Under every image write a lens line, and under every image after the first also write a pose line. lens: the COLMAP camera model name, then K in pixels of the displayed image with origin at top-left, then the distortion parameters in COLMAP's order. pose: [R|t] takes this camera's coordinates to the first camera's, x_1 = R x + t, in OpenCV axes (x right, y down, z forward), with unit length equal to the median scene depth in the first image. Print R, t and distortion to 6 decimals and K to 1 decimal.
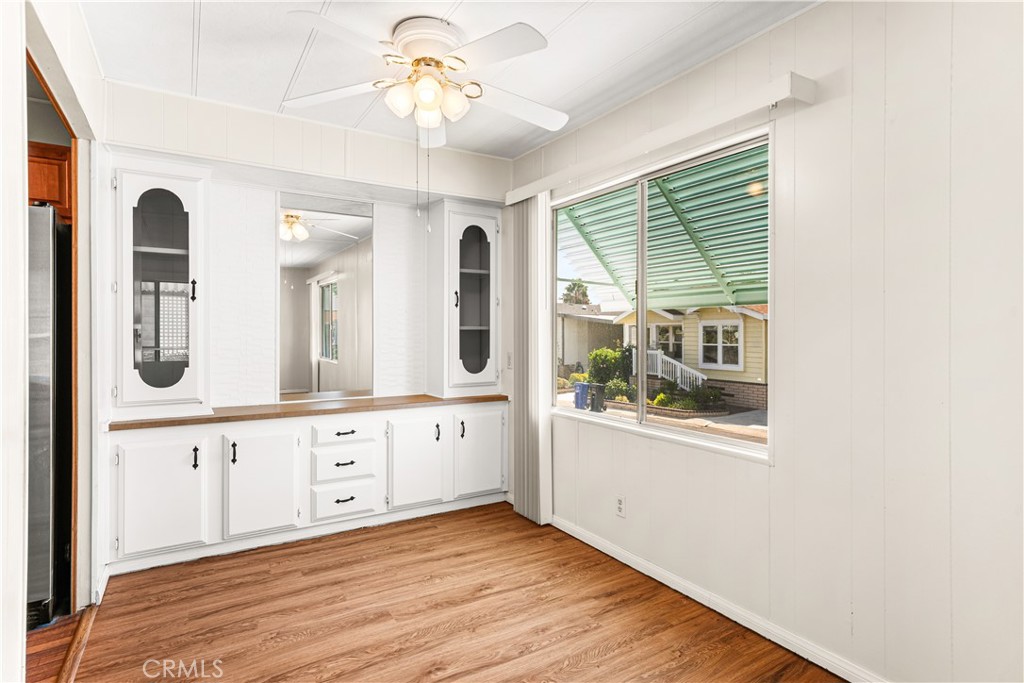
lens RADIAL K [[539.7, 0, 510.6], [0, 539.7, 339.5], [0, 0, 1]] dist [0.004689, 0.000031]
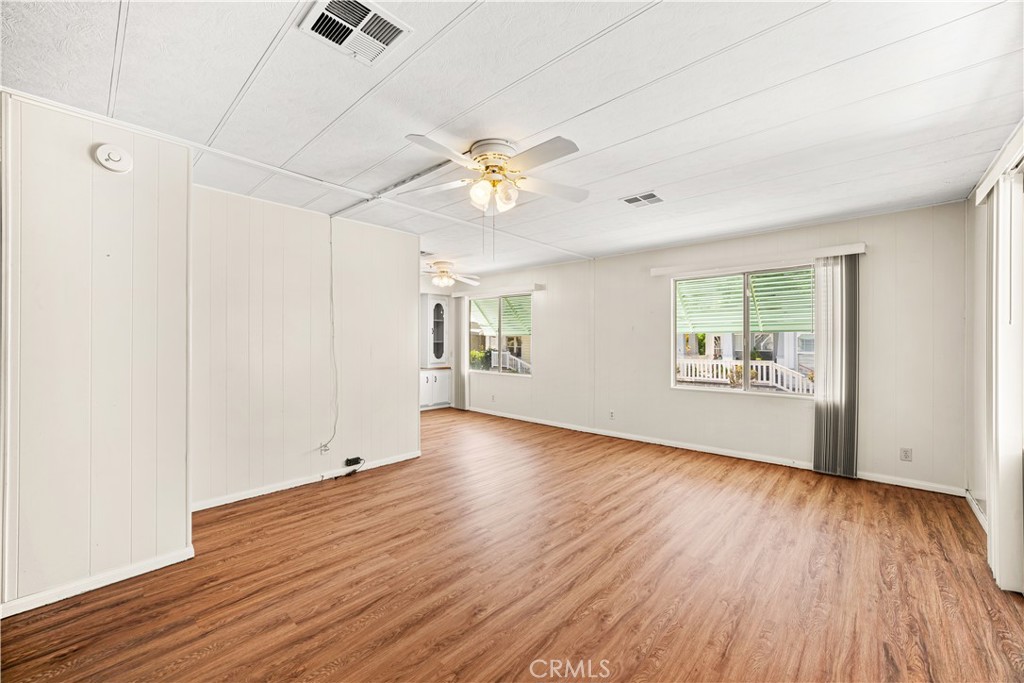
lens RADIAL K [[396.7, 0, 512.5], [0, 396.7, 342.0], [0, 0, 1]] dist [-0.015764, 0.000783]
pose [[0.961281, 0.001288, 0.275568, -0.260853], [0.000683, 0.999975, -0.007054, -0.005839], [-0.275570, 0.006969, 0.961256, -1.003308]]
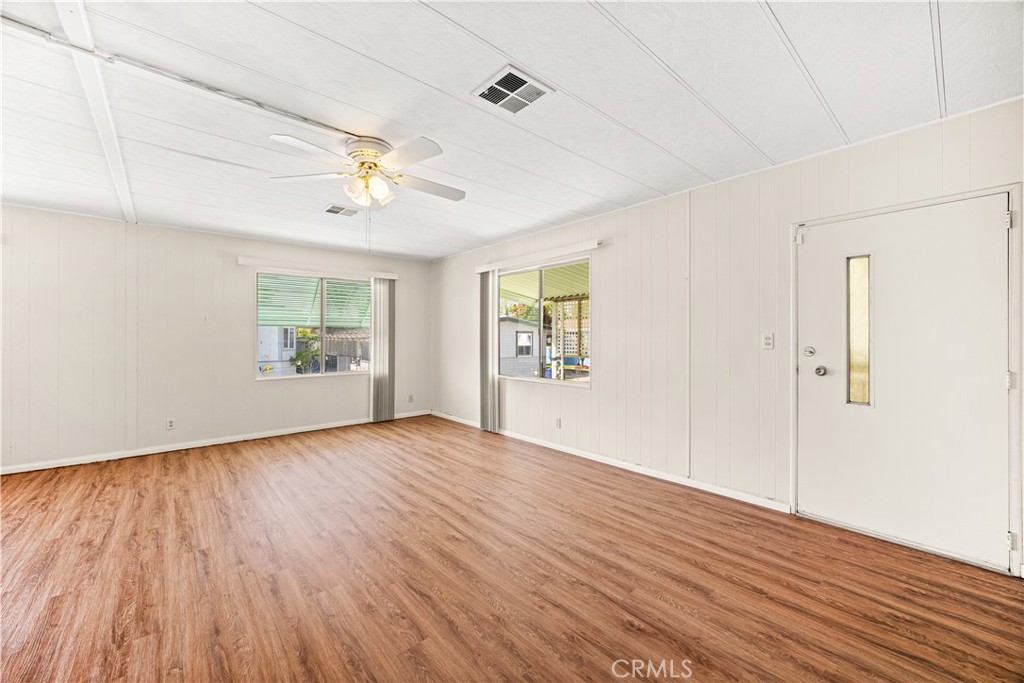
lens RADIAL K [[396.7, 0, 510.3], [0, 396.7, 335.4], [0, 0, 1]] dist [-0.015764, 0.000783]
pose [[-0.163654, 0.006687, 0.986495, -0.798614], [0.006426, 0.999963, -0.005712, 0.002662], [-0.986497, 0.005405, -0.163691, -0.518100]]
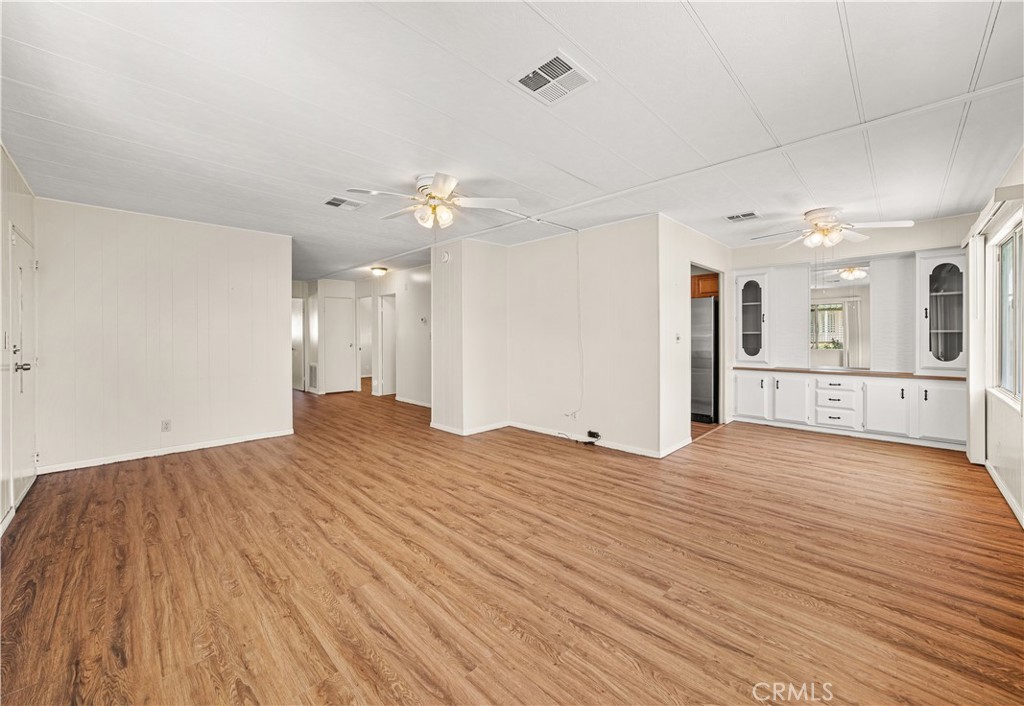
lens RADIAL K [[396.5, 0, 523.0], [0, 396.5, 341.4], [0, 0, 1]] dist [-0.016418, 0.000952]
pose [[0.250805, 0.009916, -0.967987, 0.705491], [-0.004944, 0.999948, 0.008962, 0.003918], [0.968025, 0.002538, 0.250841, -0.425873]]
